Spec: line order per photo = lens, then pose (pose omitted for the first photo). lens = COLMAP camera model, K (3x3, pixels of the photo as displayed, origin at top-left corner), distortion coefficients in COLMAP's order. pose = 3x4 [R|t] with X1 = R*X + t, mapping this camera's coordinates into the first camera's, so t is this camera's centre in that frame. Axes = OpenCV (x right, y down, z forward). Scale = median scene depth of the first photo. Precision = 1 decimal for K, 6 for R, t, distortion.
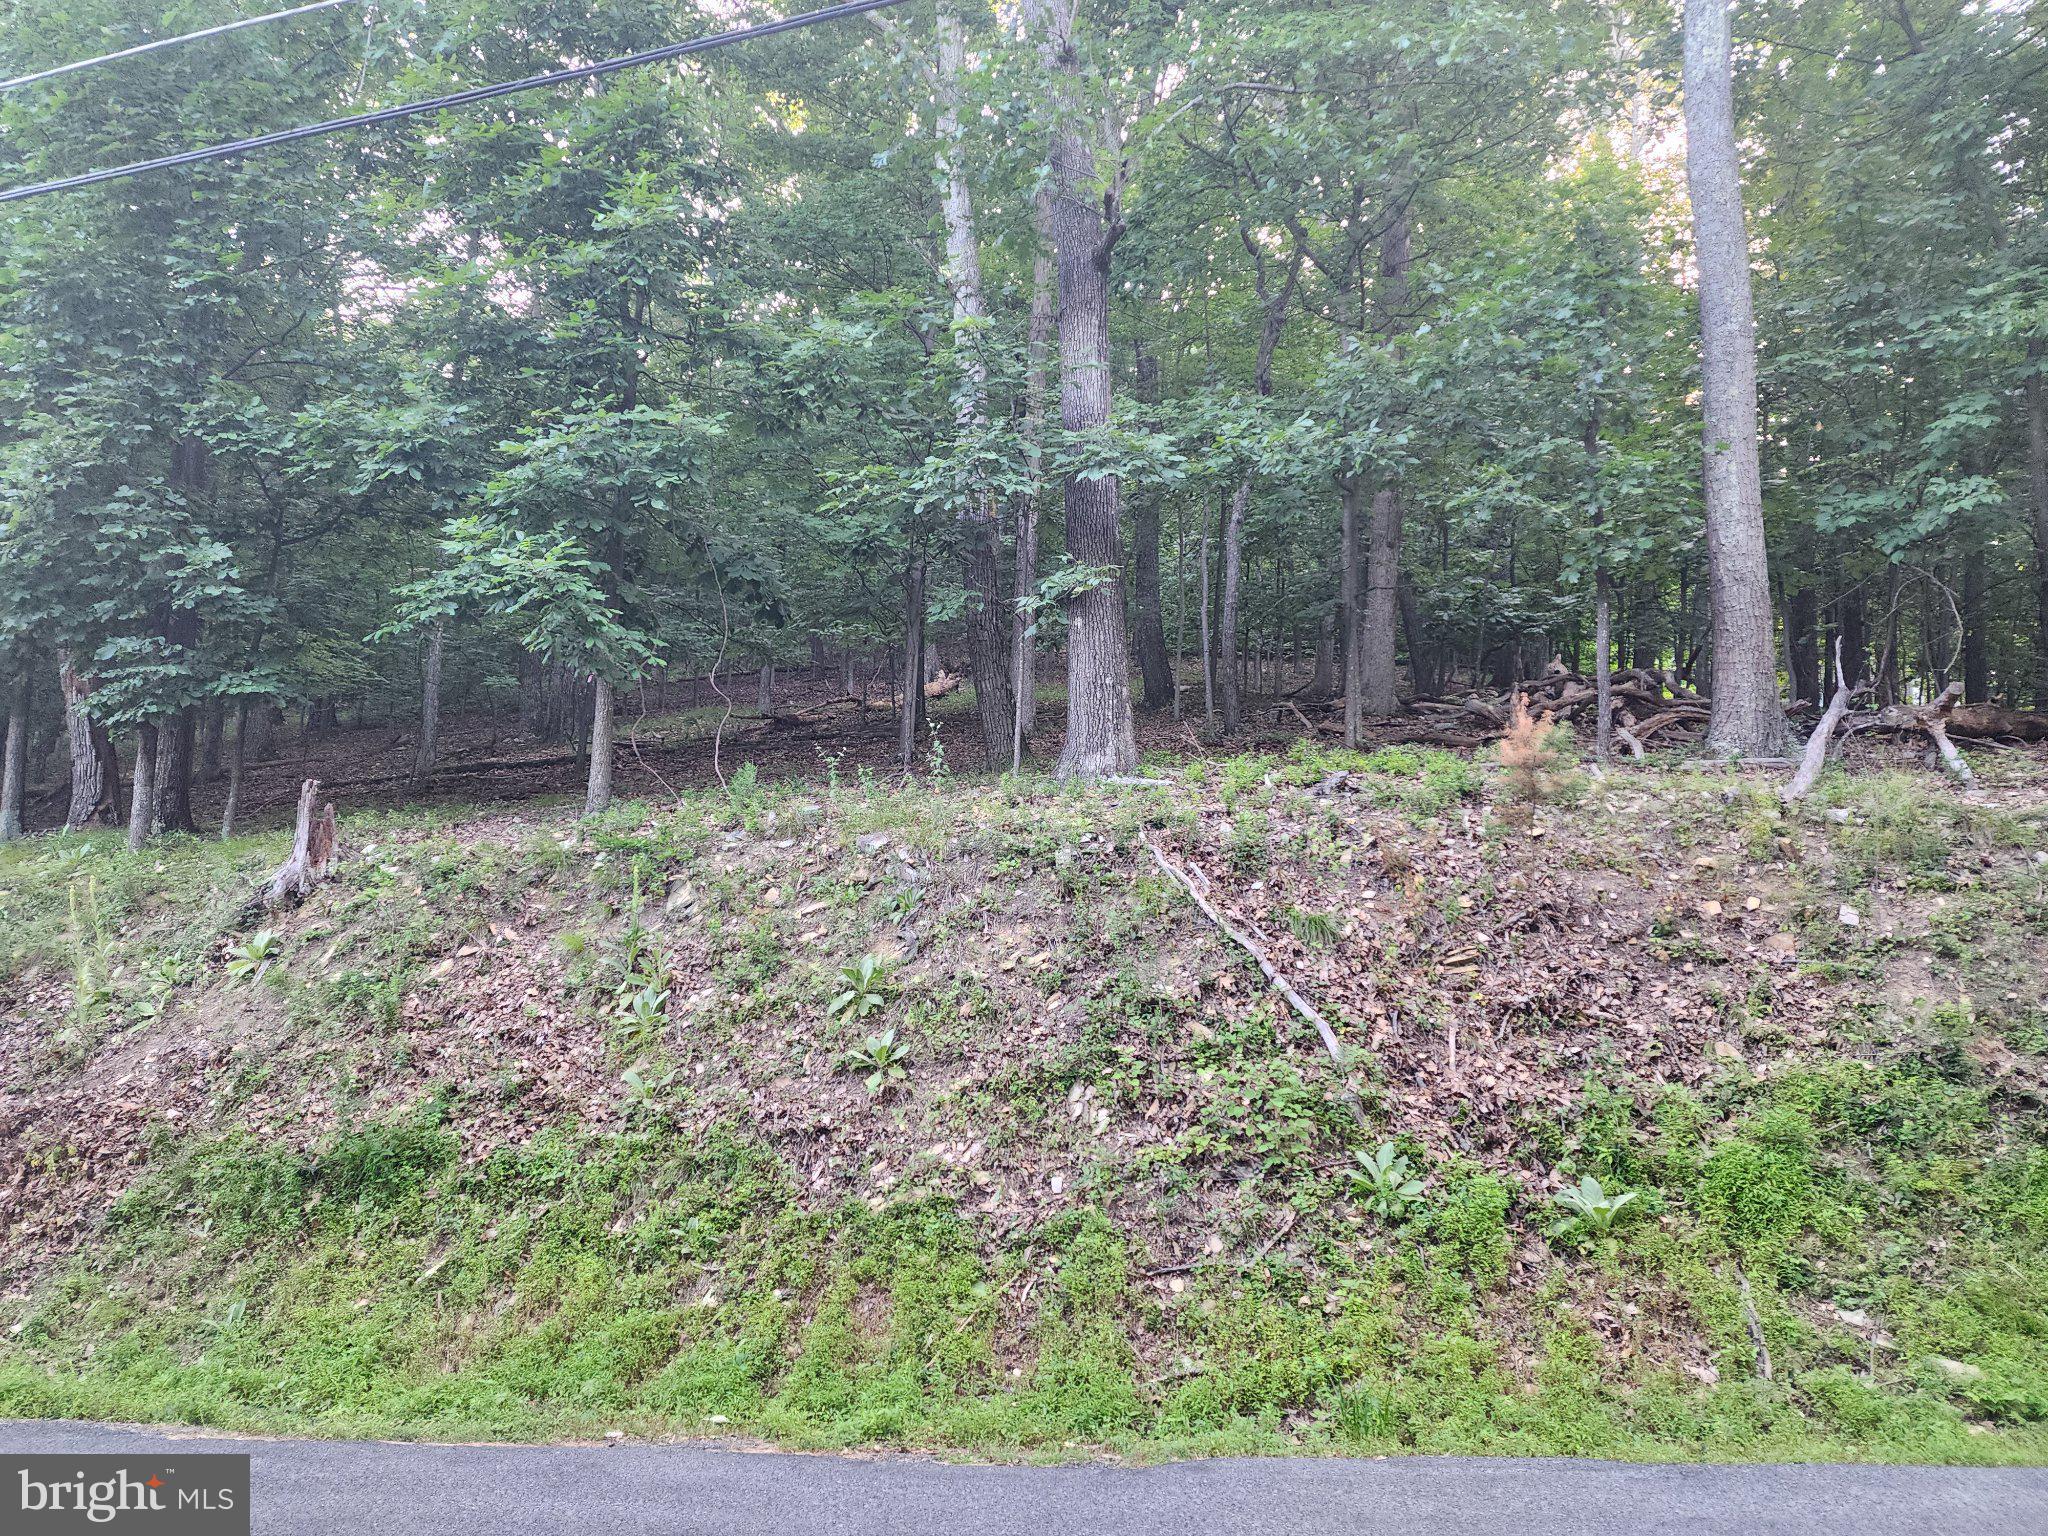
lens RADIAL K [[1366.3, 0, 1019.4], [0, 1366.3, 733.0], [0, 0, 1]] dist [0.084021, -0.077360]
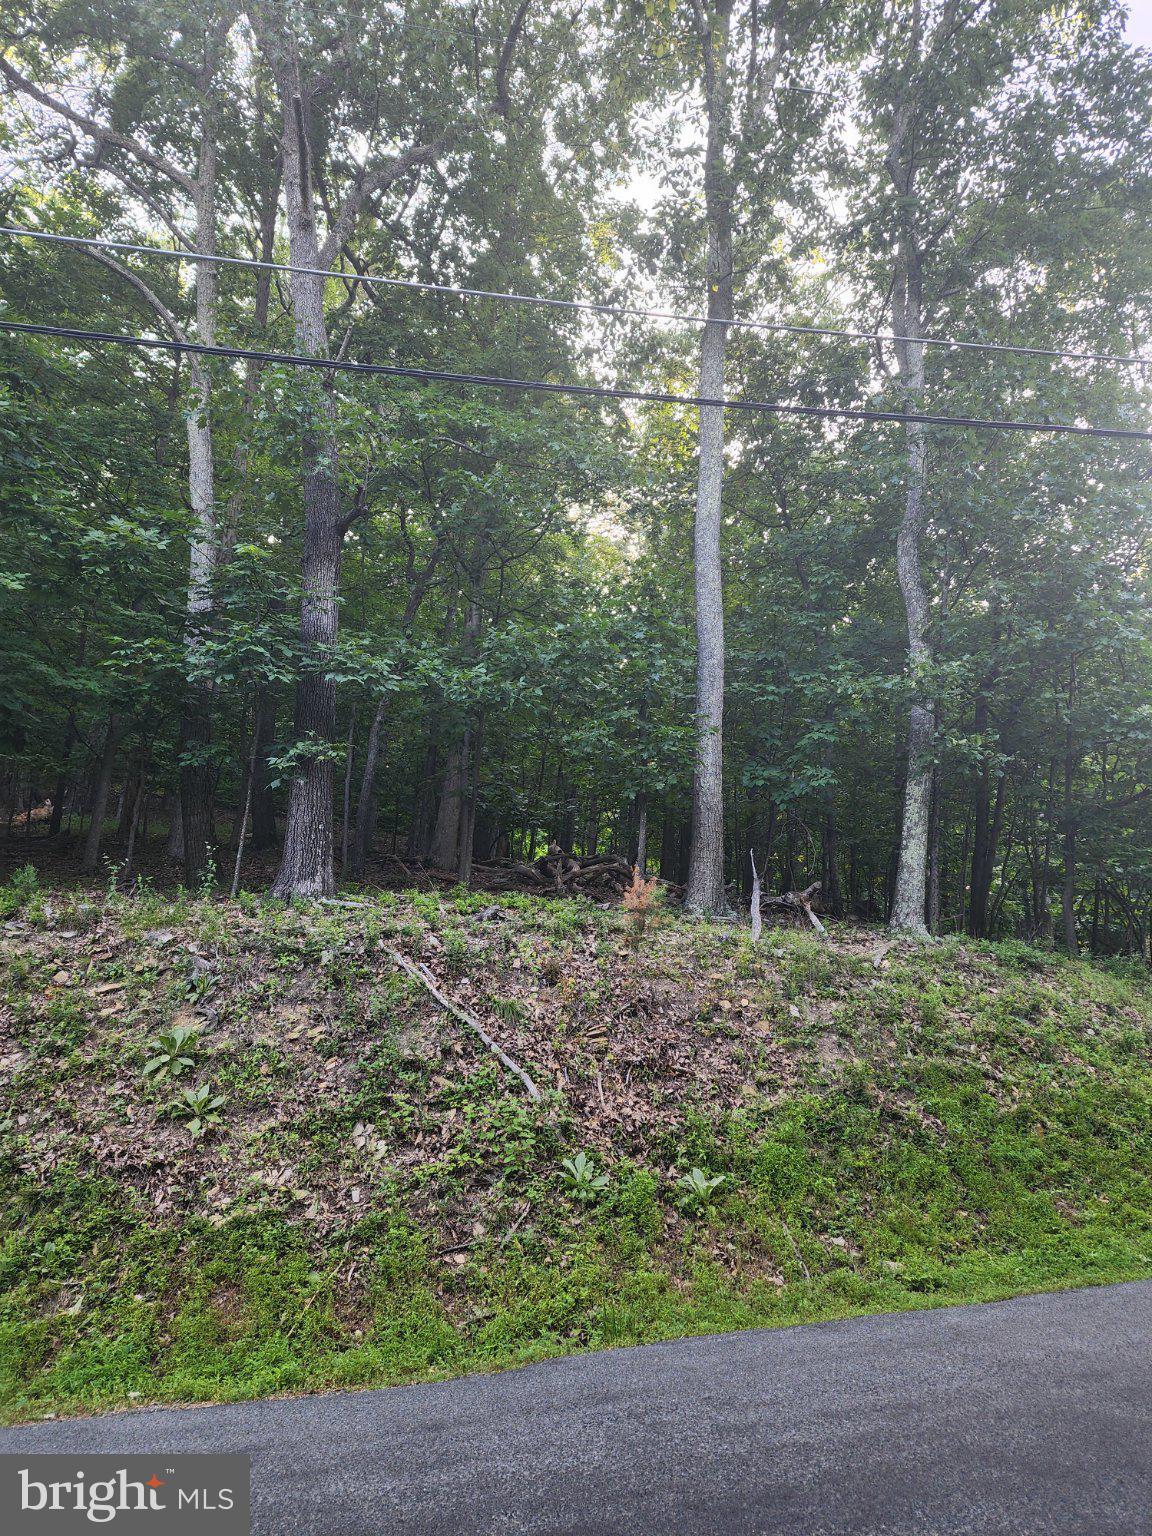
lens RADIAL K [[1024.7, 0, 567.1], [0, 1024.7, 777.5], [0, 0, 1]] dist [0.084021, -0.077360]
pose [[0.886940, 0.128701, 0.443592, -0.252819], [-0.086404, 0.989673, -0.114379, 0.013062], [-0.453731, 0.063119, 0.888900, -0.034802]]
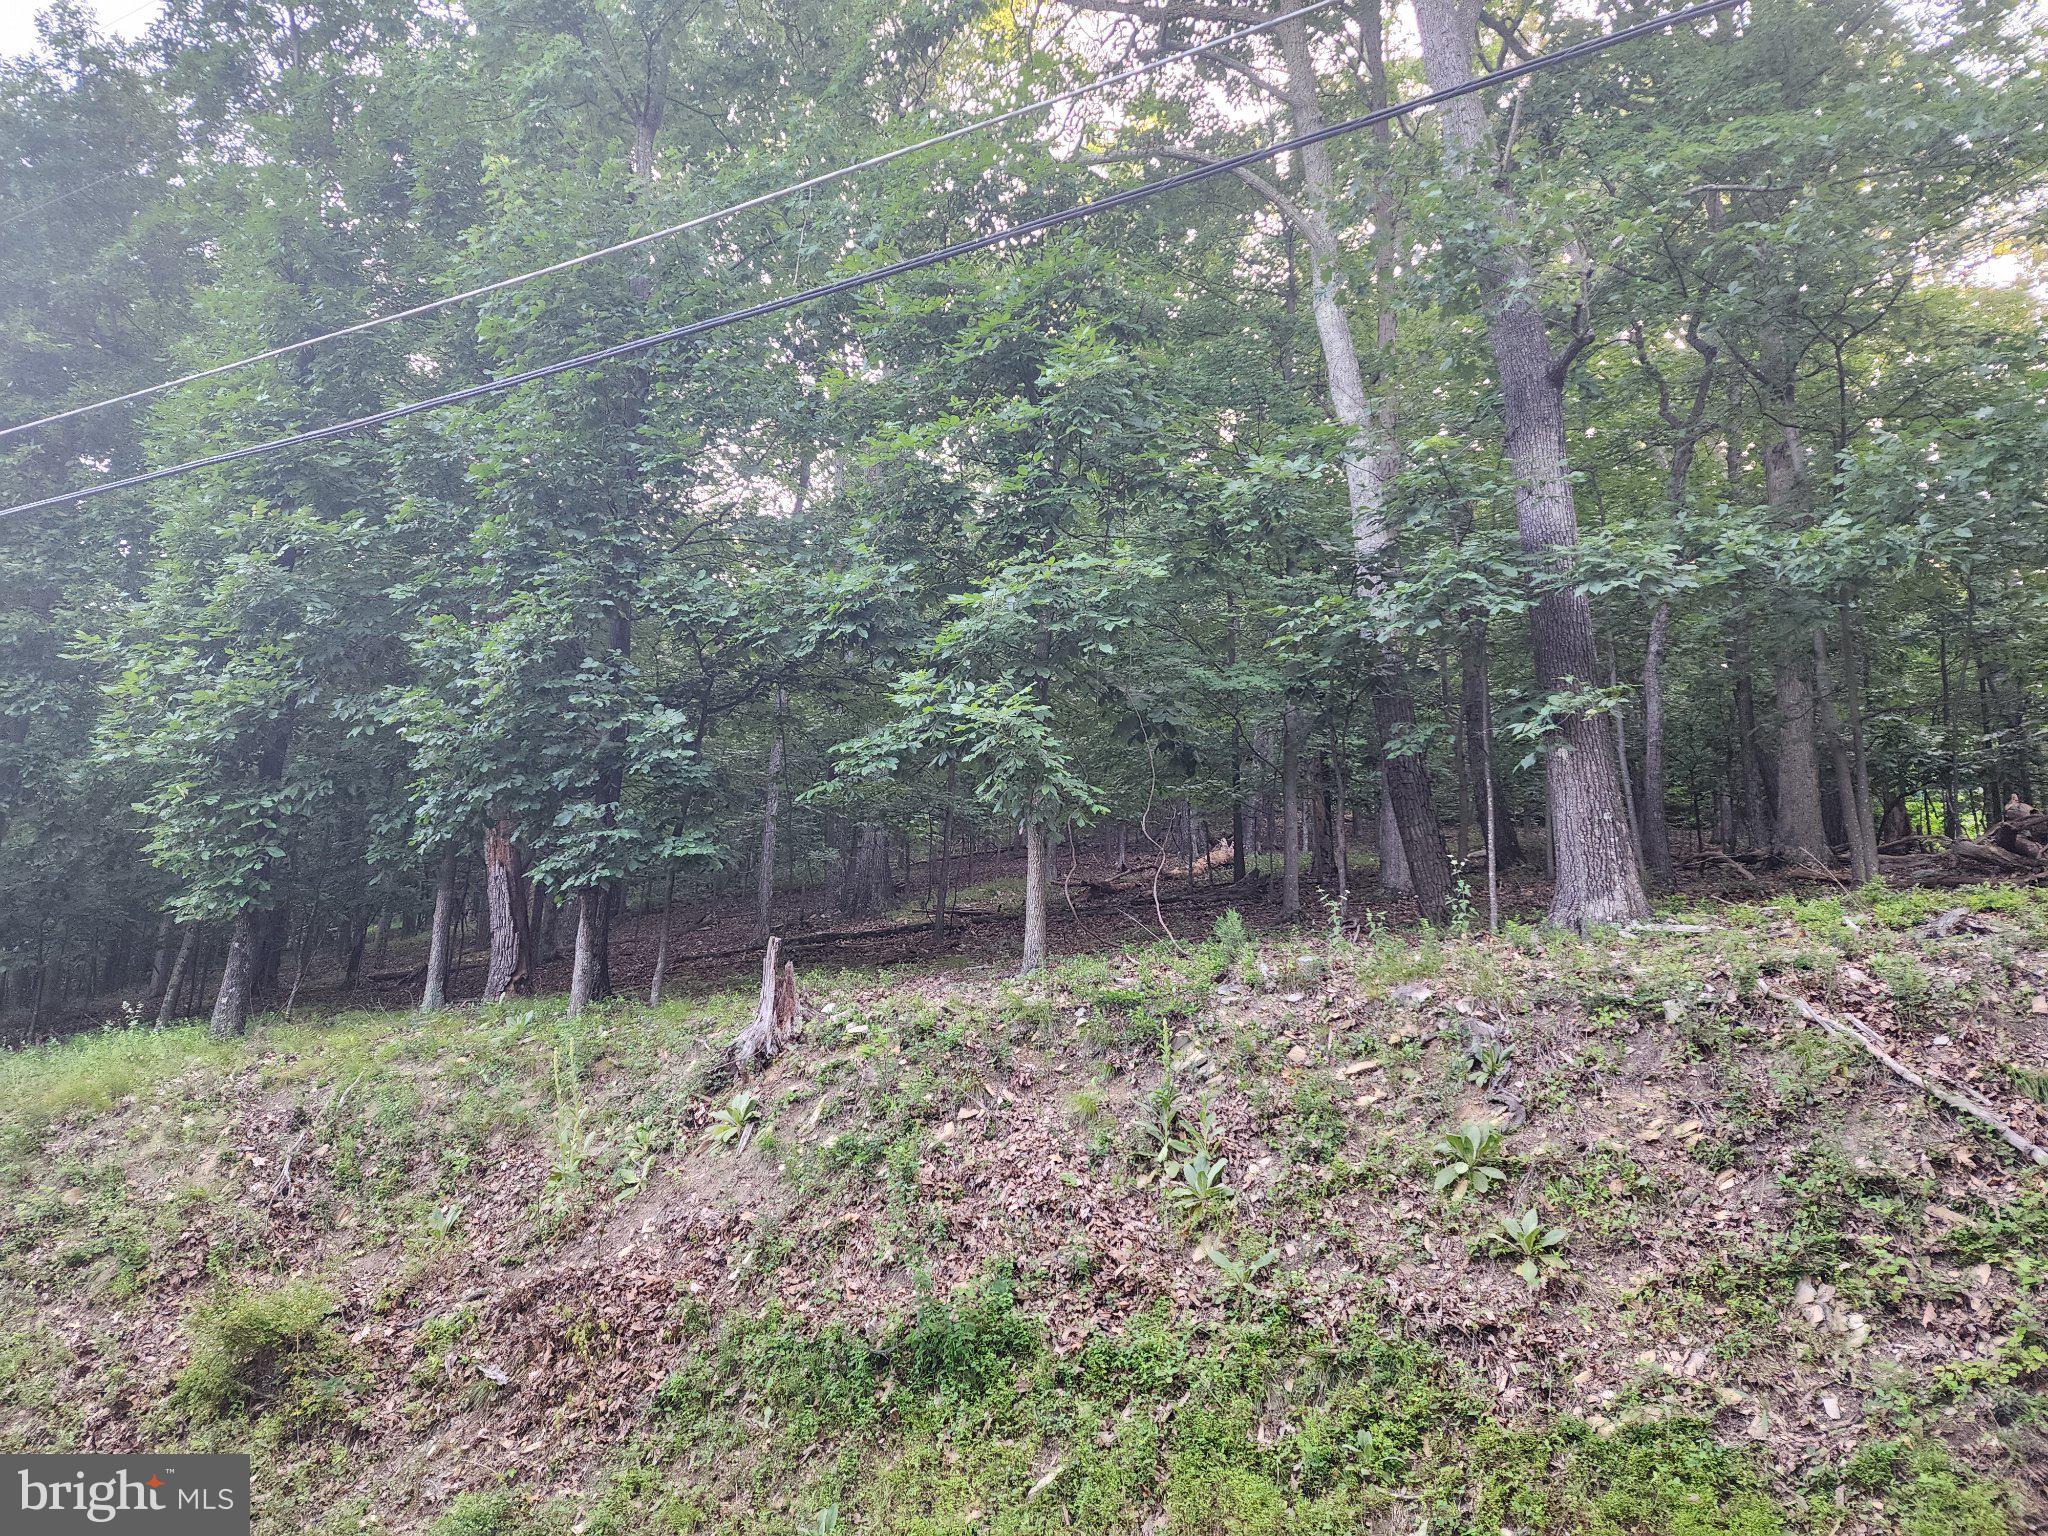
lens RADIAL K [[1366.3, 0, 1019.4], [0, 1366.3, 733.0], [0, 0, 1]] dist [0.084021, -0.077360]
pose [[0.989618, -0.035512, -0.139264, -0.268112], [0.016911, 0.991033, -0.132540, 0.030112], [0.142722, 0.128809, 0.981345, 0.063667]]
